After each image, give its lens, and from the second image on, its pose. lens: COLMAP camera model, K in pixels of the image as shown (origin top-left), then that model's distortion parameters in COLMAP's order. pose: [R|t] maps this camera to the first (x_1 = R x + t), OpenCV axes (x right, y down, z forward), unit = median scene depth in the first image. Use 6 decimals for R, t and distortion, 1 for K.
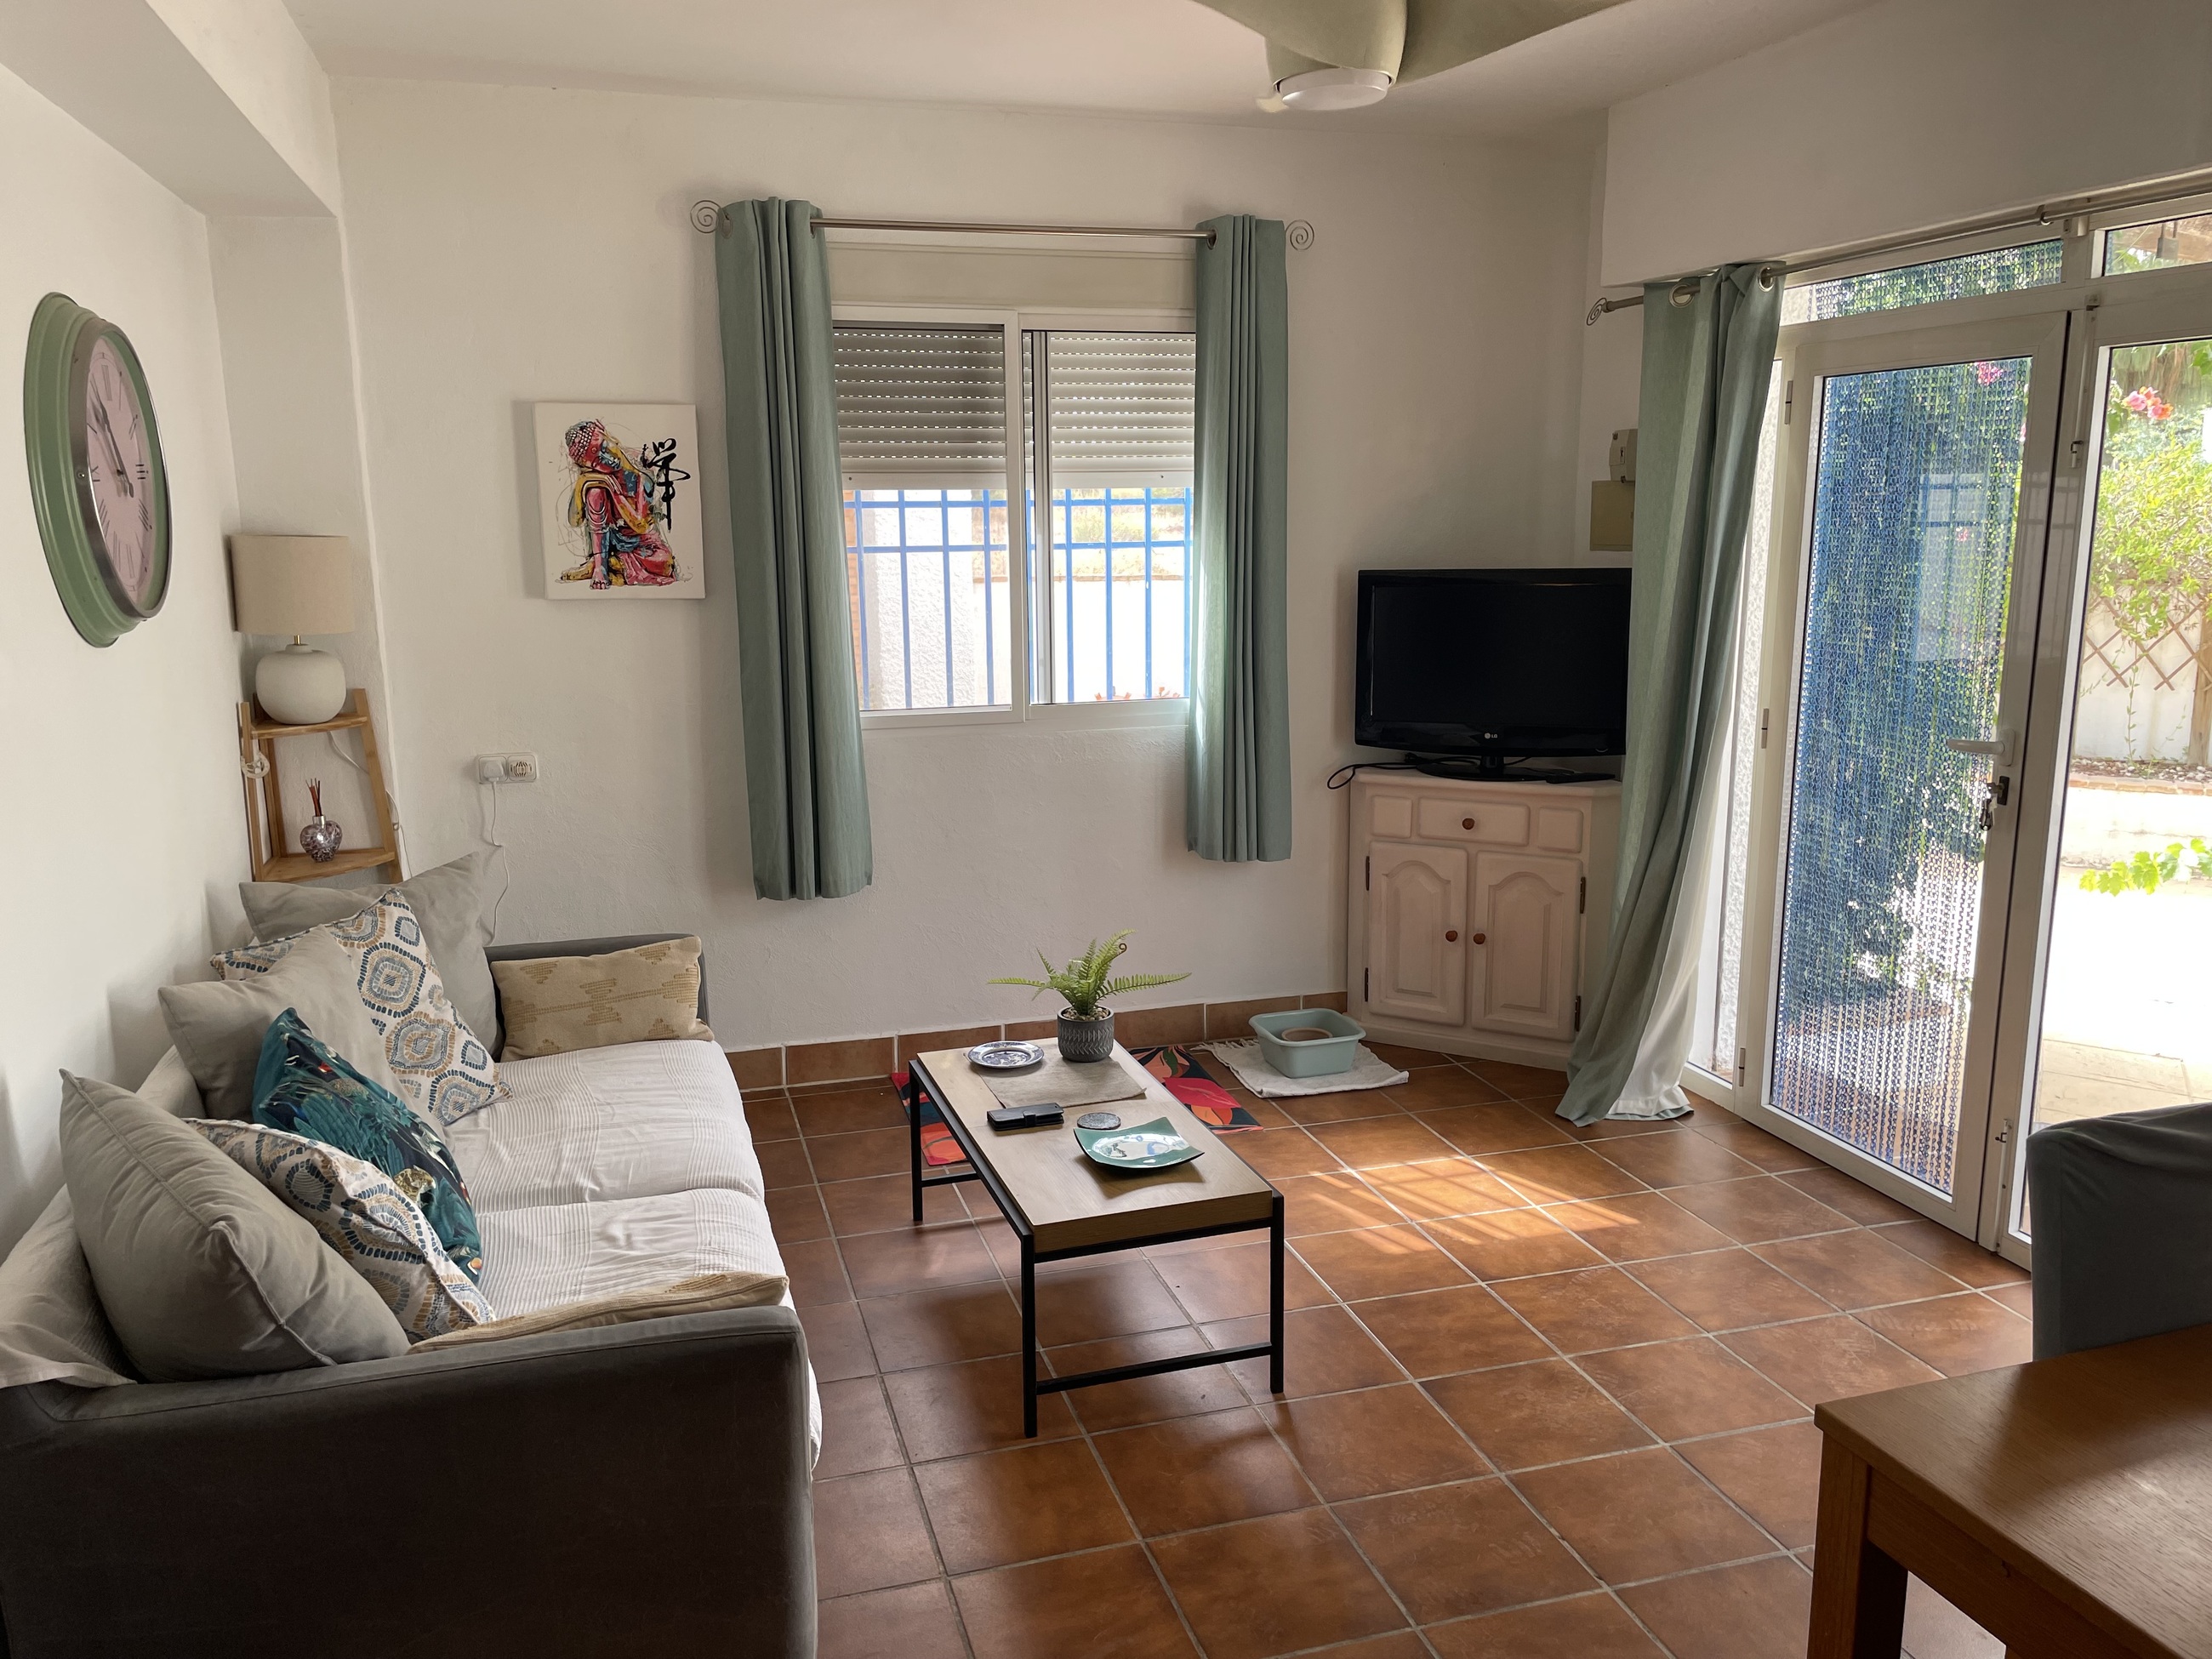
lens RADIAL K [[1667.4, 0, 1103.4], [0, 1667.4, 826.1], [0, 0, 1]] dist [0.080915, -0.104857]
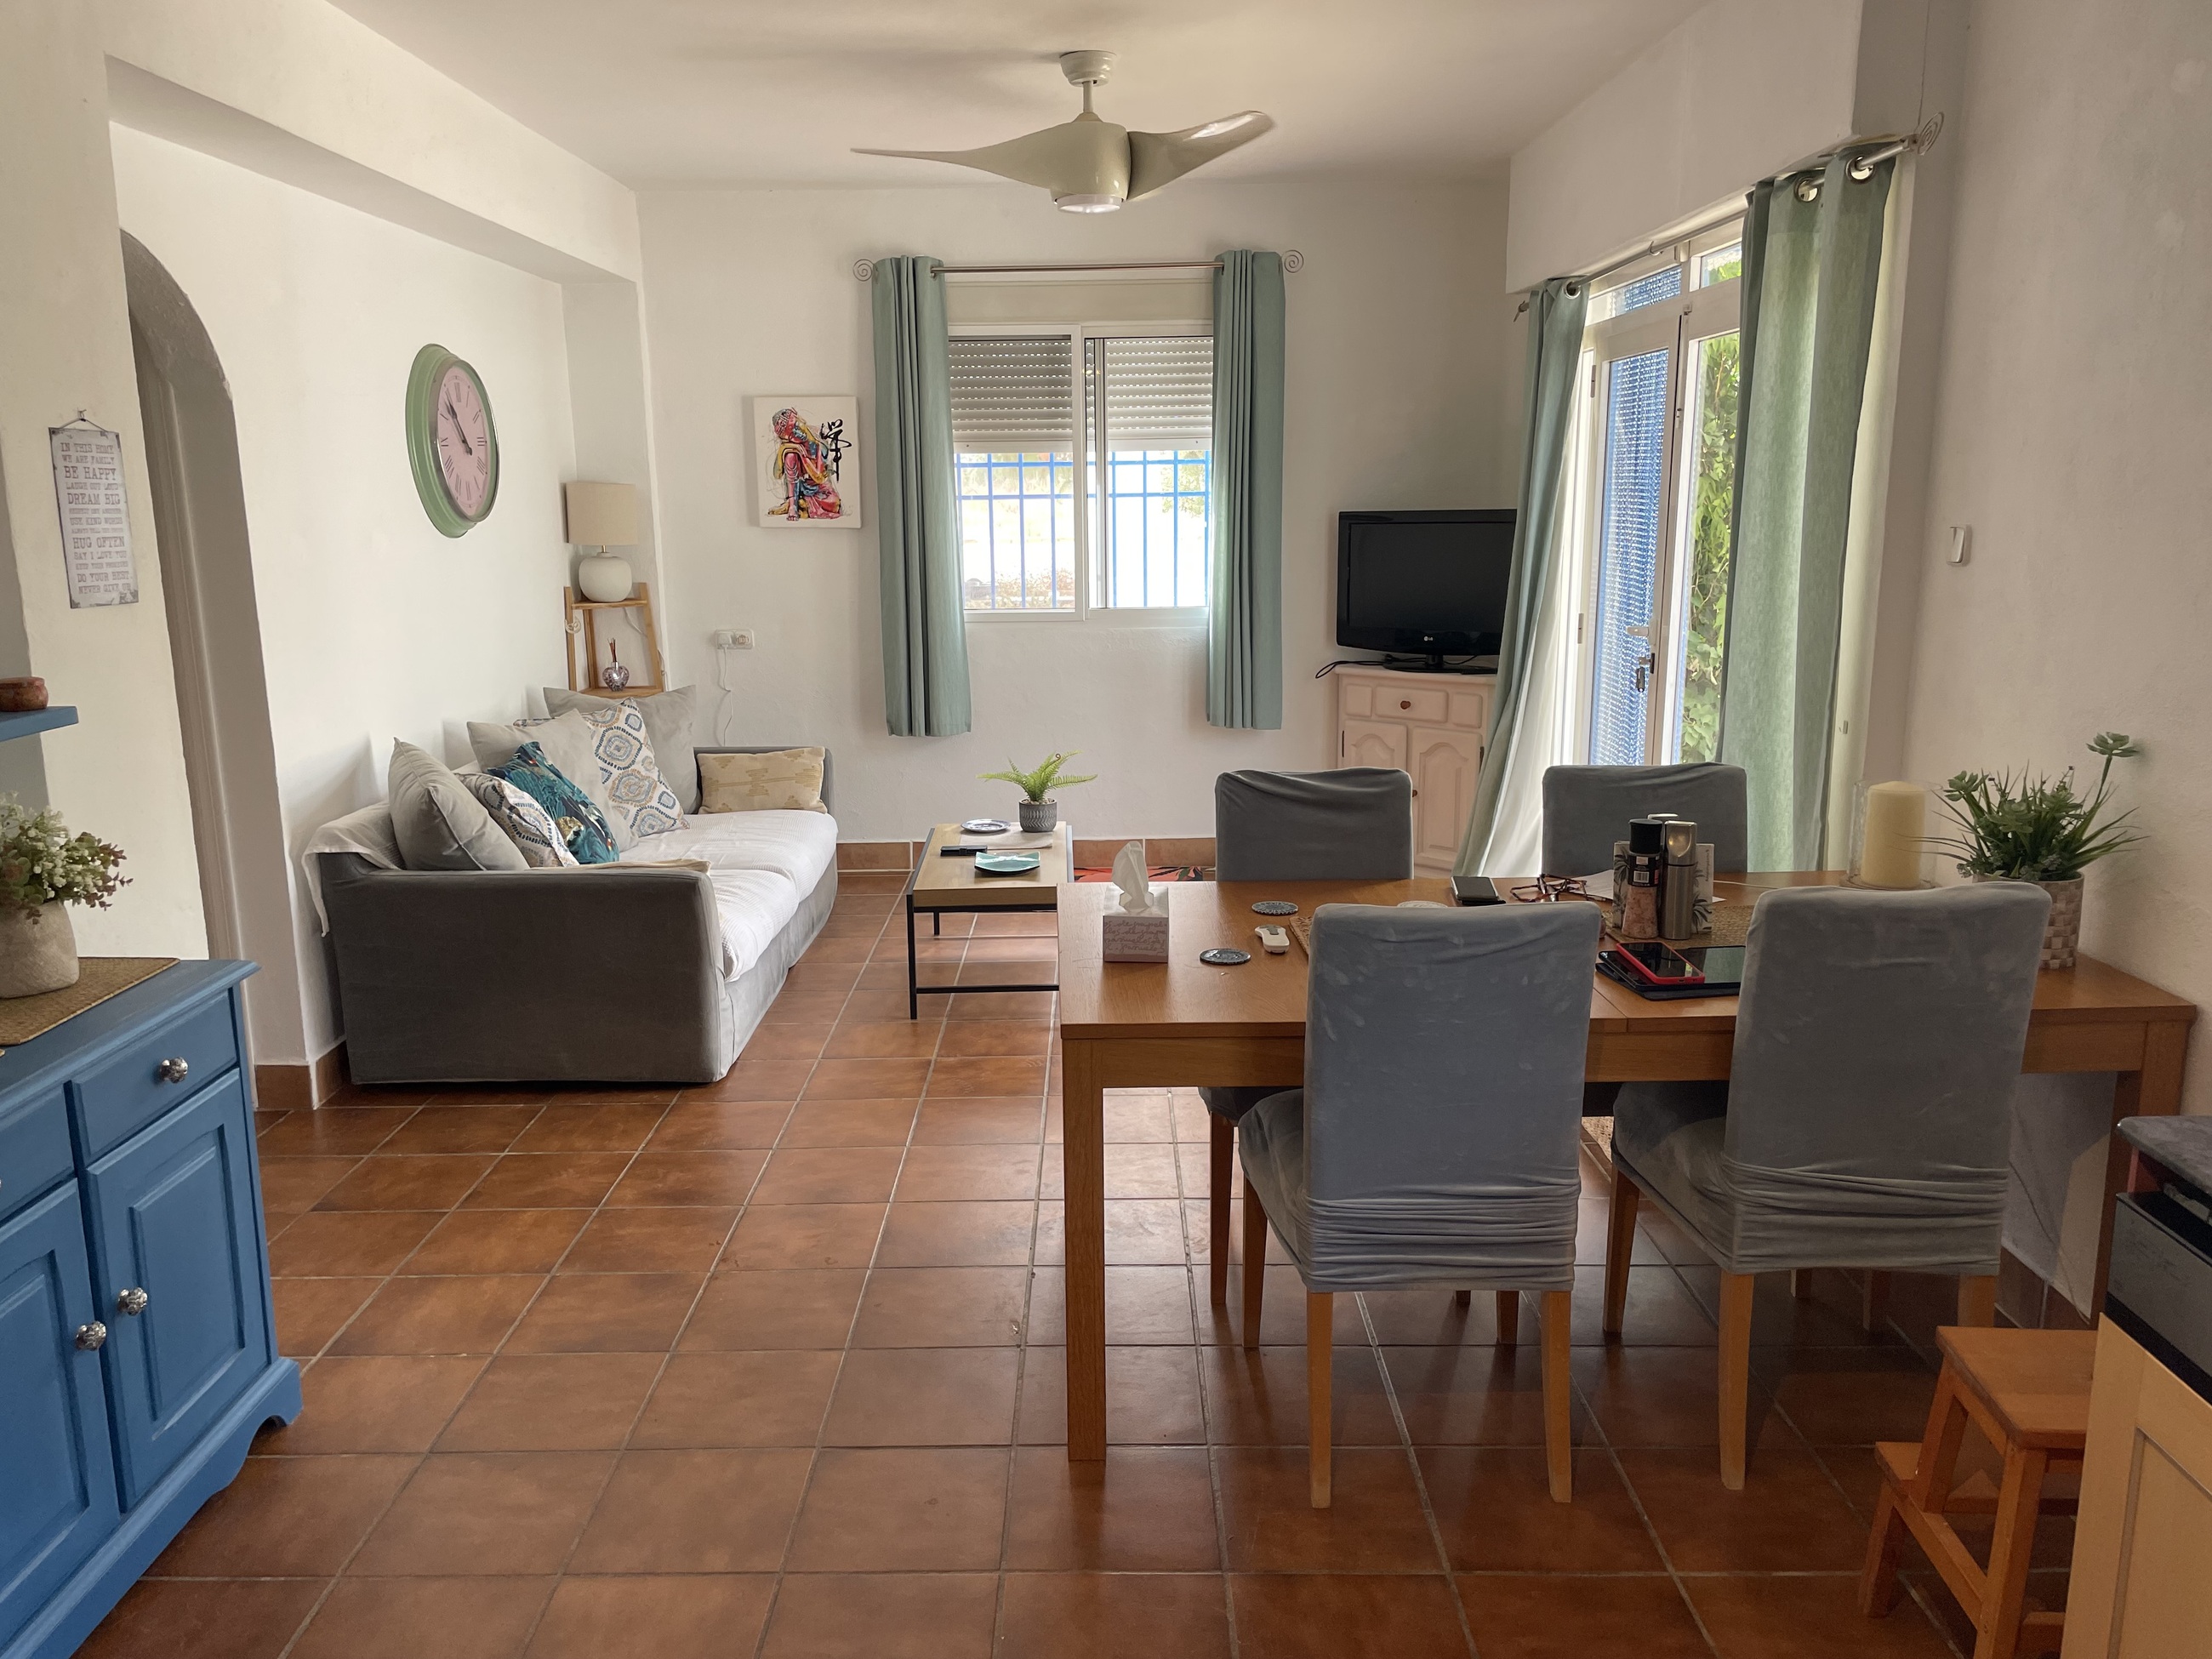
lens RADIAL K [[1667.4, 0, 1105.3], [0, 1667.4, 828.7], [0, 0, 1]] dist [0.080915, -0.104857]
pose [[0.958701, 0.054907, -0.279067, 0.402636], [-0.050781, 0.998467, 0.021998, 0.087123], [0.279847, -0.006918, 0.960020, -0.364907]]
